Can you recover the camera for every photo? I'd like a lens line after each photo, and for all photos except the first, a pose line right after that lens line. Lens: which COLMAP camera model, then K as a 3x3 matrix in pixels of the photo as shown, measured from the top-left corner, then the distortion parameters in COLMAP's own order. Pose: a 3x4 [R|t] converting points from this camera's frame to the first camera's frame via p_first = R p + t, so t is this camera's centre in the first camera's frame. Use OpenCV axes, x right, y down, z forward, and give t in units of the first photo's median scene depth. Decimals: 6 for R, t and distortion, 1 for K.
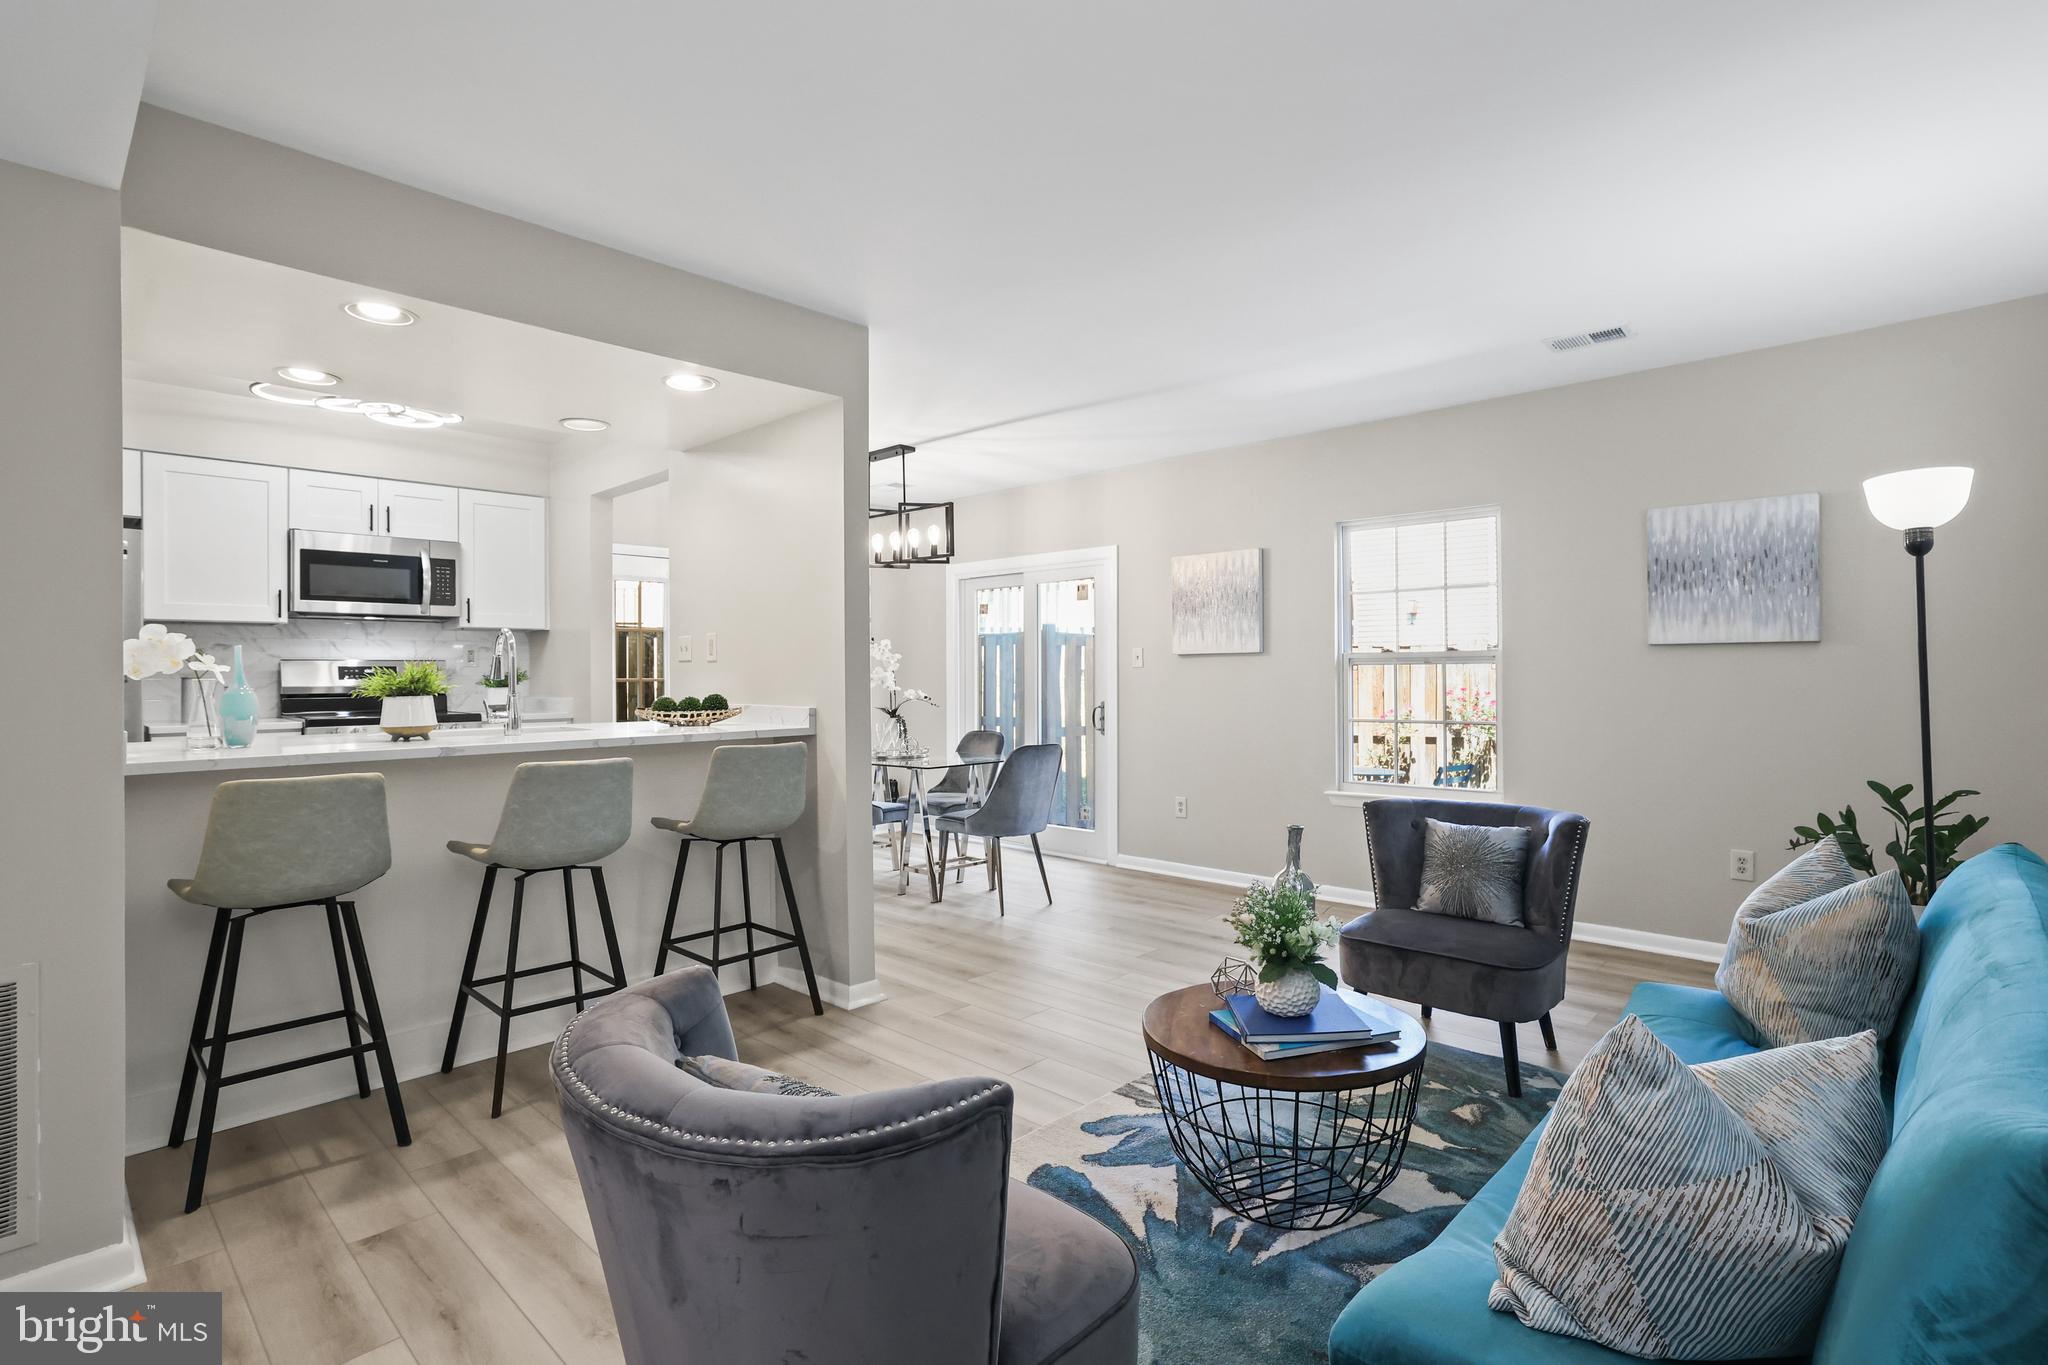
lens RADIAL K [[970.8, 0, 1016.3], [0, 970.8, 670.9], [0, 0, 1]] dist [-0.024322, 0.000171]
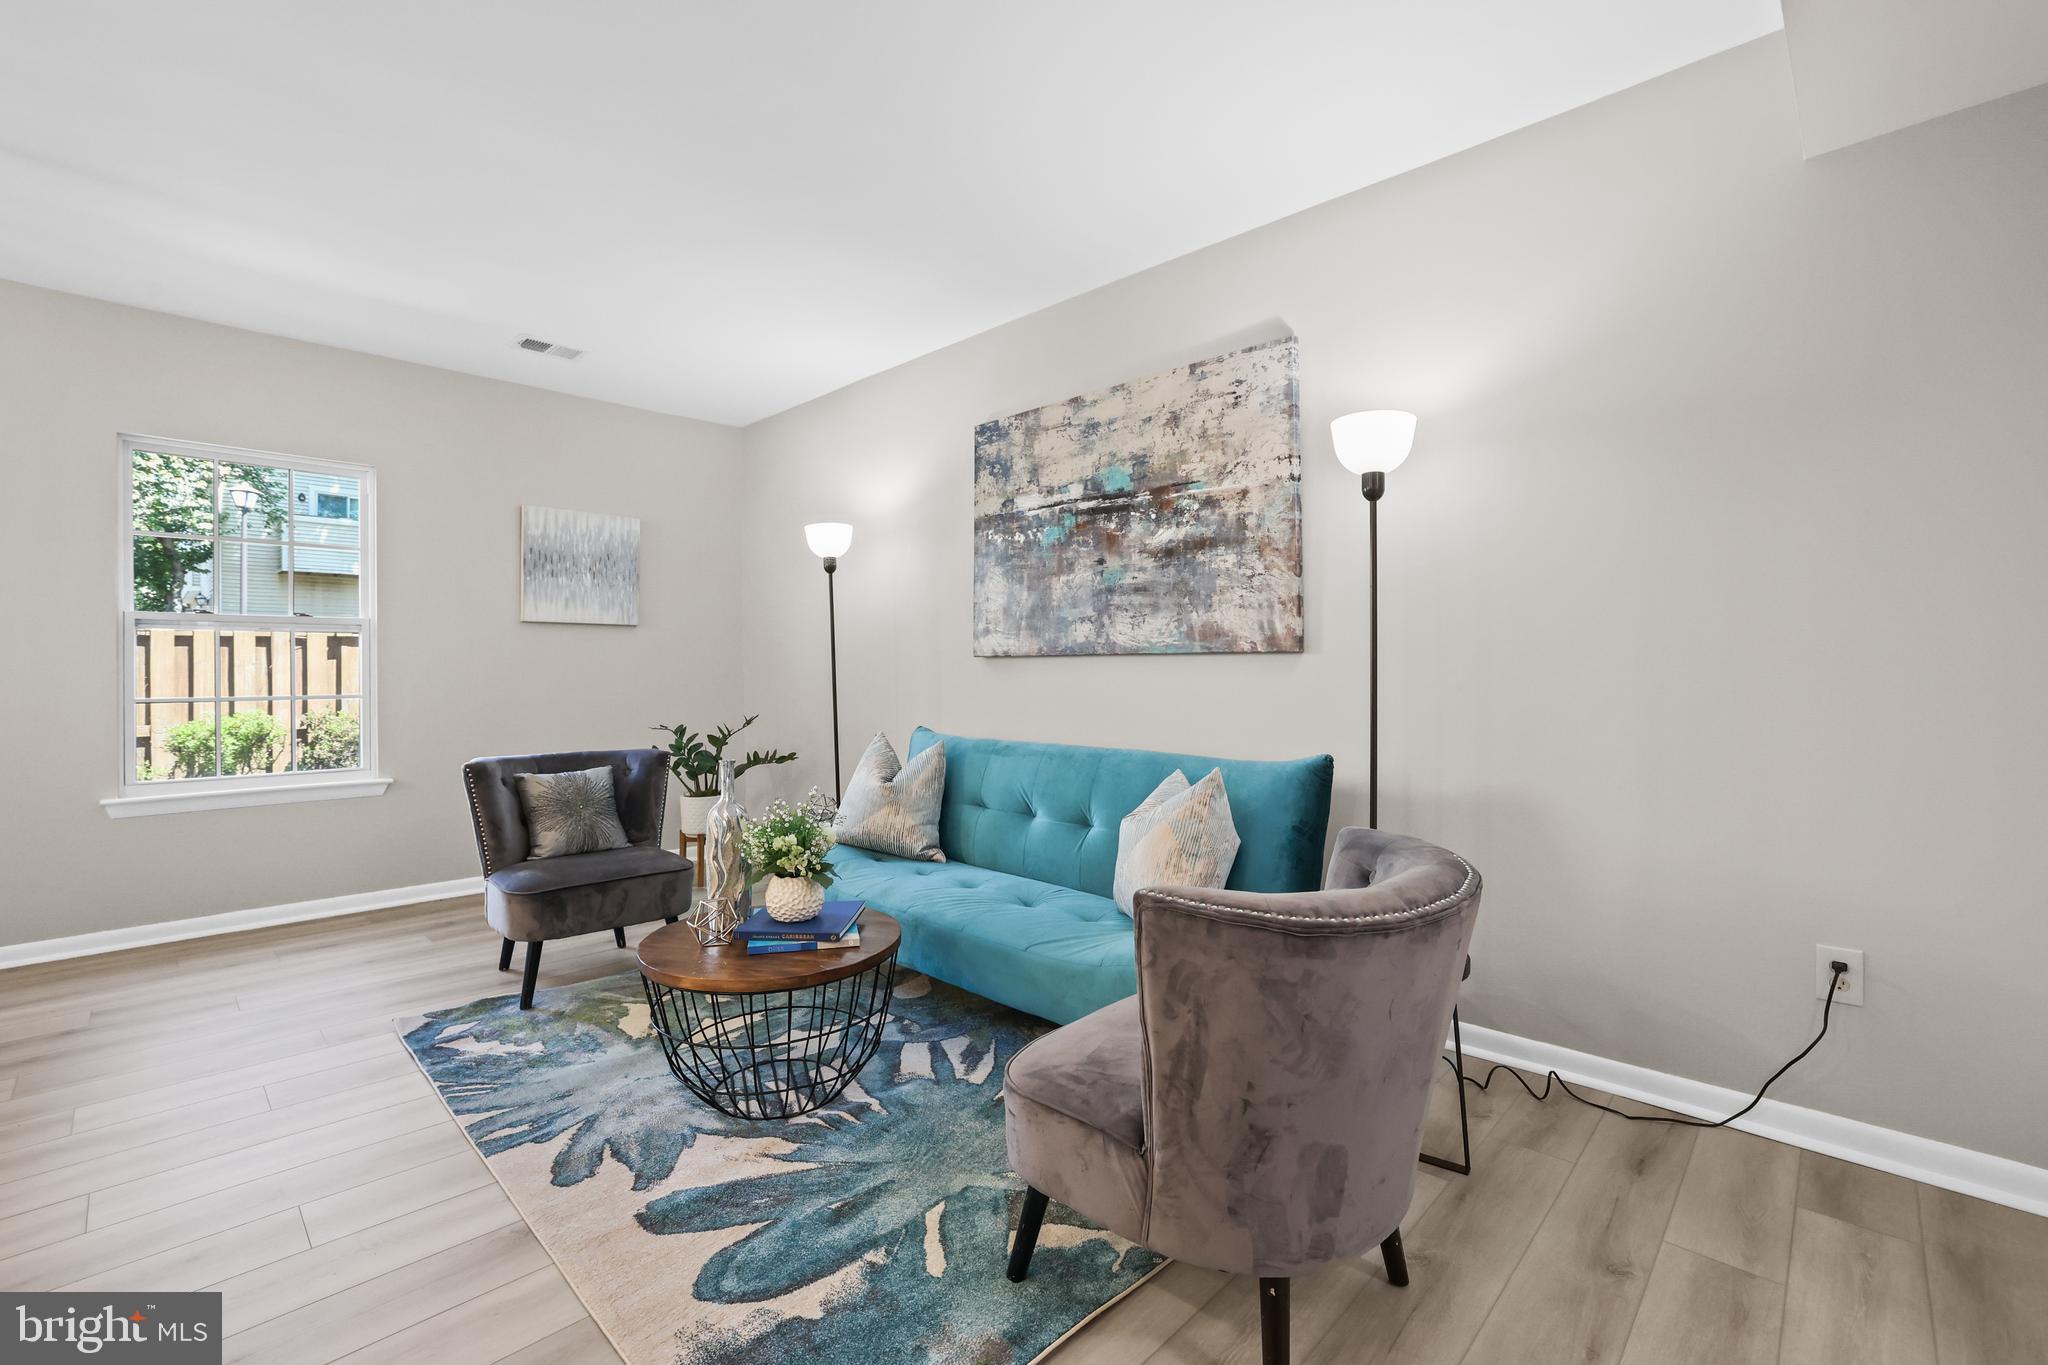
lens RADIAL K [[890.7, 0, 1017.4], [0, 890.7, 667.6], [0, 0, 1]] dist [-0.046732, 0.016275]
pose [[0.017167, 0.011495, 0.999787, -0.378380], [-0.000445, 0.999934, -0.011489, 0.039460], [-0.999853, -0.000248, 0.017171, 0.375202]]
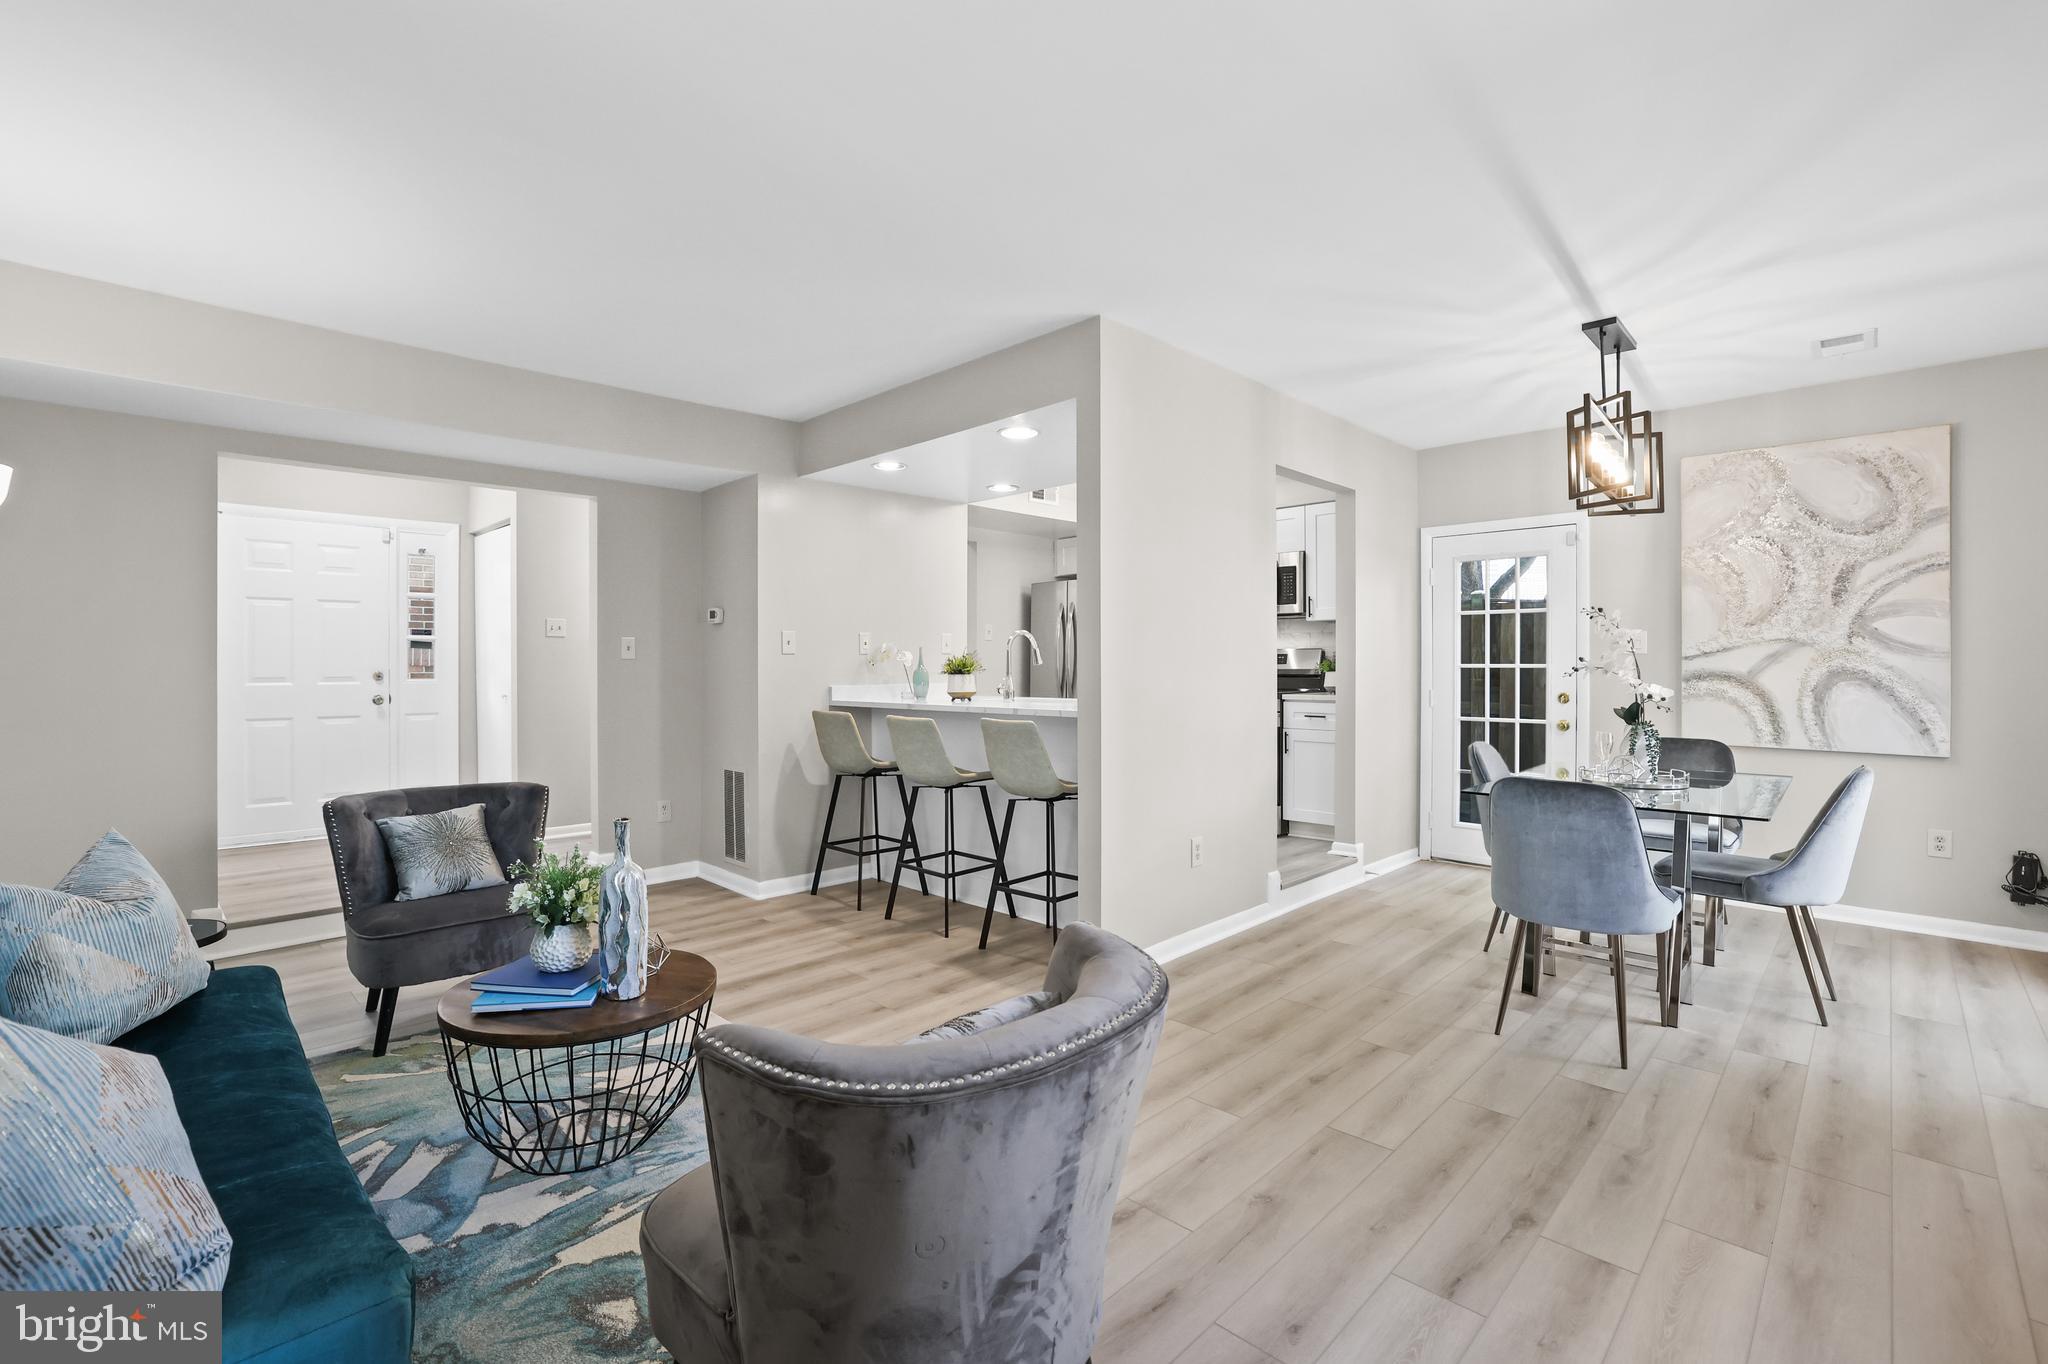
lens RADIAL K [[903.5, 0, 1025.5], [0, 903.5, 668.3], [0, 0, 1]] dist [-0.045503, 0.018504]
pose [[-0.017012, 0.009654, -0.999809, 0.665236], [0.005913, 0.999937, 0.009554, 0.000912], [0.999838, -0.005749, -0.017068, 0.799763]]
